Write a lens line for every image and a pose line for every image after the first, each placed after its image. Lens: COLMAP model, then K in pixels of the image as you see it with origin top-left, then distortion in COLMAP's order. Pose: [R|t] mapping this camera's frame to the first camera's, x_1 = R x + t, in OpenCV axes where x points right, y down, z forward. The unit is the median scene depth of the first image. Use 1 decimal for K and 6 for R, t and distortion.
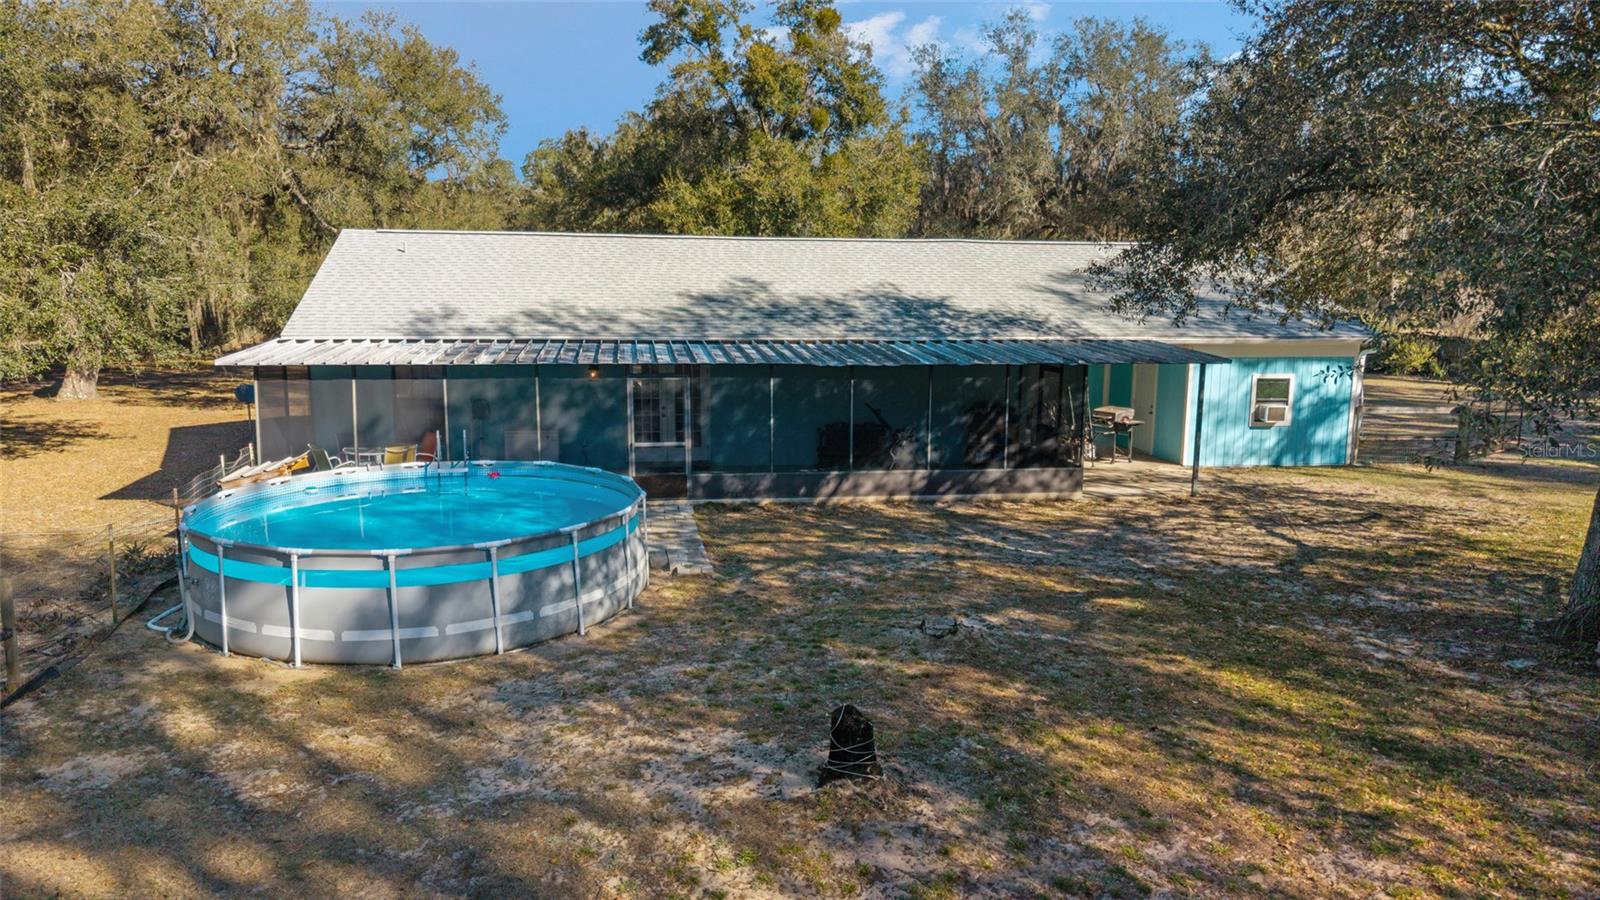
lens RADIAL K [[1075.9, 0, 800.0], [0, 1075.9, 450.0], [0, 0, 1]] dist [0.009193, -0.001618]
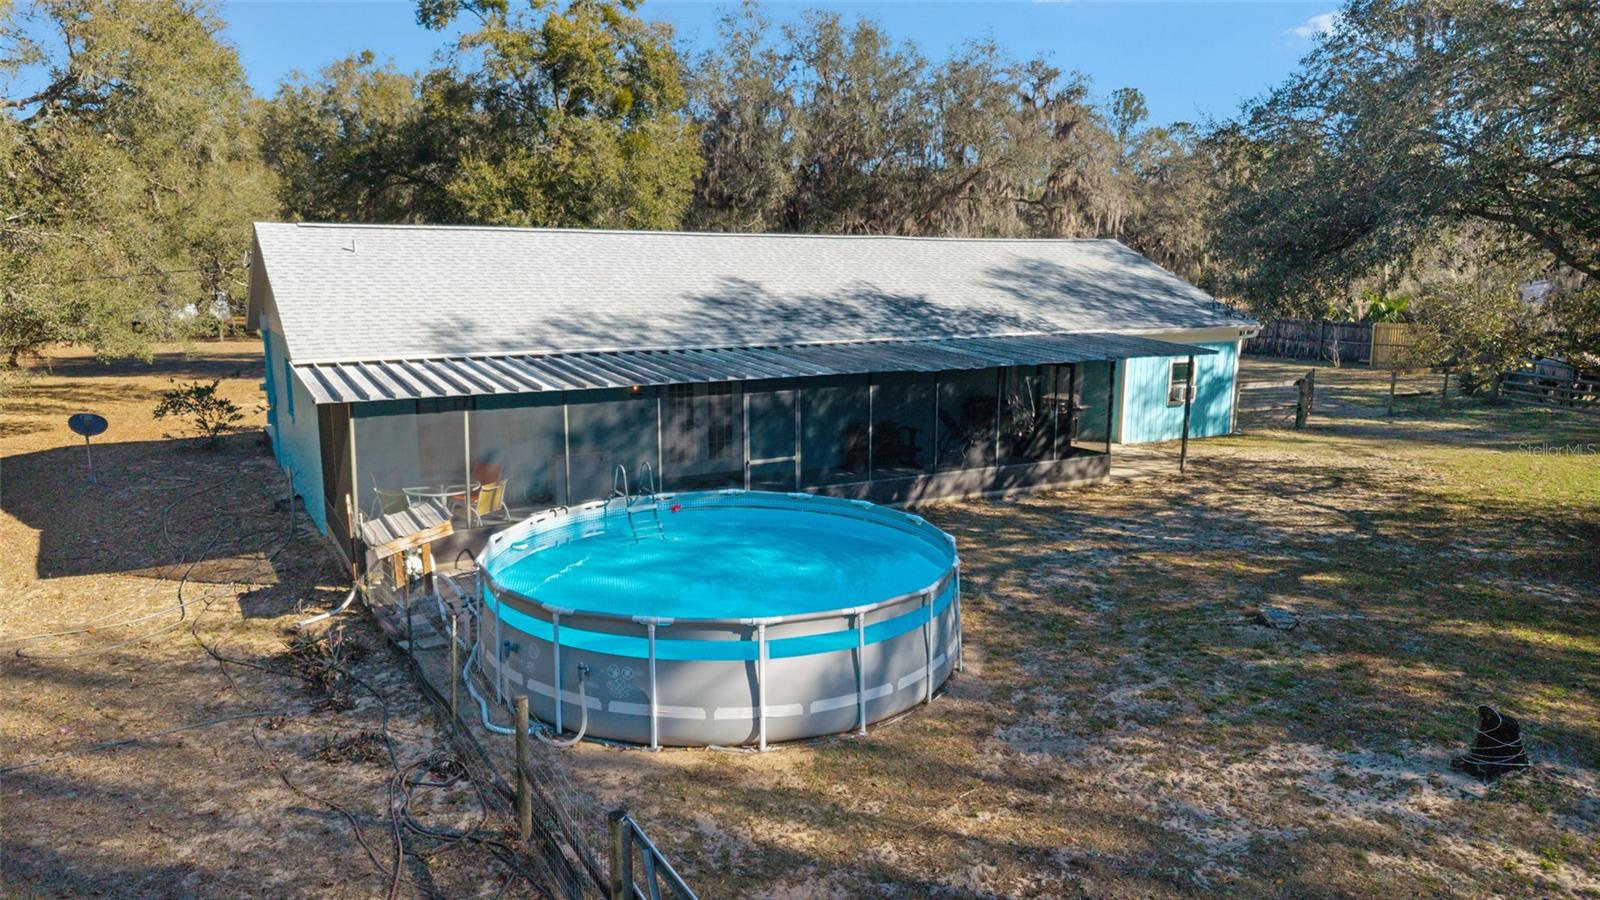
lens RADIAL K [[1078.6, 0, 800.0], [0, 1078.6, 450.0], [0, 0, 1]] dist [0.049422, -0.053067]
pose [[0.933715, -0.064641, 0.352134, -0.428688], [0.056461, 0.997844, 0.033462, -0.043526], [-0.353538, -0.011362, 0.935351, 0.089417]]
